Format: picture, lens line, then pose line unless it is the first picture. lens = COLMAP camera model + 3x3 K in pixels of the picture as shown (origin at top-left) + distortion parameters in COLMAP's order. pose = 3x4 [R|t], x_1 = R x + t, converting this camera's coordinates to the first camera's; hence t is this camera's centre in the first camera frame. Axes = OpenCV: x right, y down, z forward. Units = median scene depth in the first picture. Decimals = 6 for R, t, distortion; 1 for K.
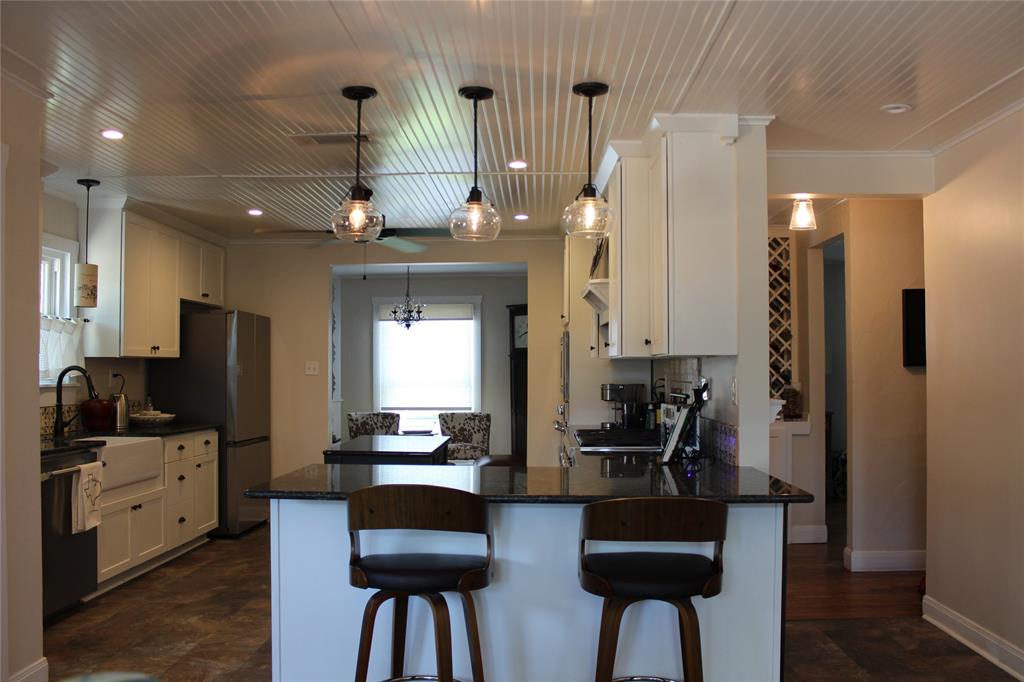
lens RADIAL K [[843.9, 0, 512.1], [0, 843.9, 352.0], [0, 0, 1]] dist [-0.160948, 0.104177]
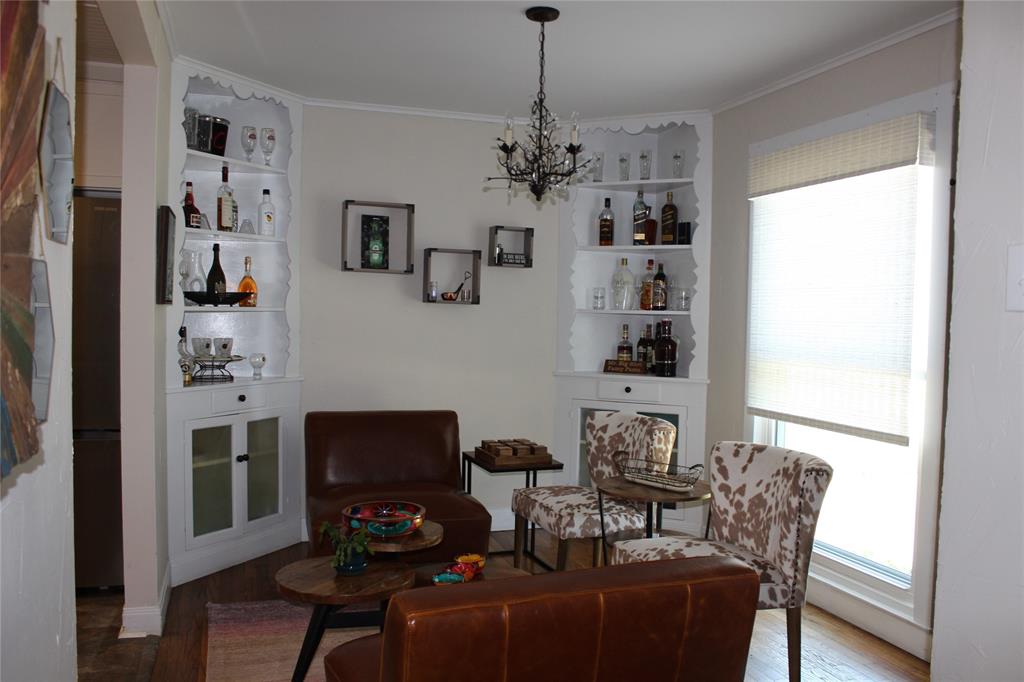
lens RADIAL K [[843.9, 0, 512.1], [0, 843.9, 352.0], [0, 0, 1]] dist [-0.160948, 0.104177]
pose [[0.345144, 0.055487, -0.936908, 0.273657], [-0.001065, 0.998273, 0.058729, 0.021600], [0.938549, -0.019272, 0.344607, 1.083046]]
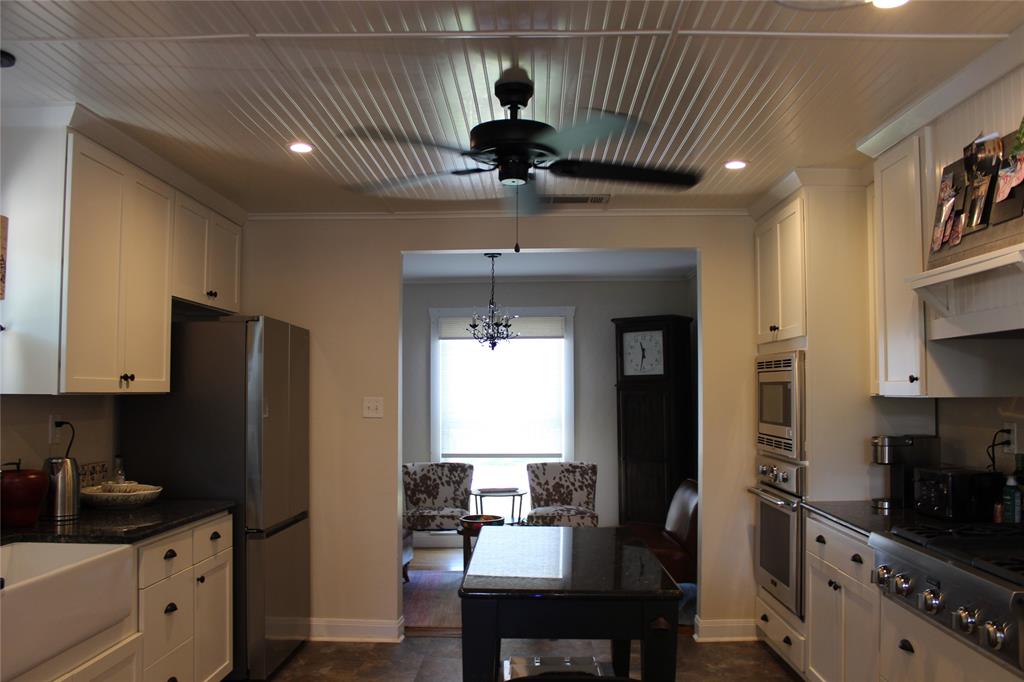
lens RADIAL K [[843.9, 0, 512.1], [0, 843.9, 352.0], [0, 0, 1]] dist [-0.160948, 0.104177]
pose [[1.000000, 0.000325, 0.000518, -0.134846], [-0.000309, 0.999570, -0.029311, -0.005118], [-0.000527, 0.029311, 0.999570, 0.349906]]
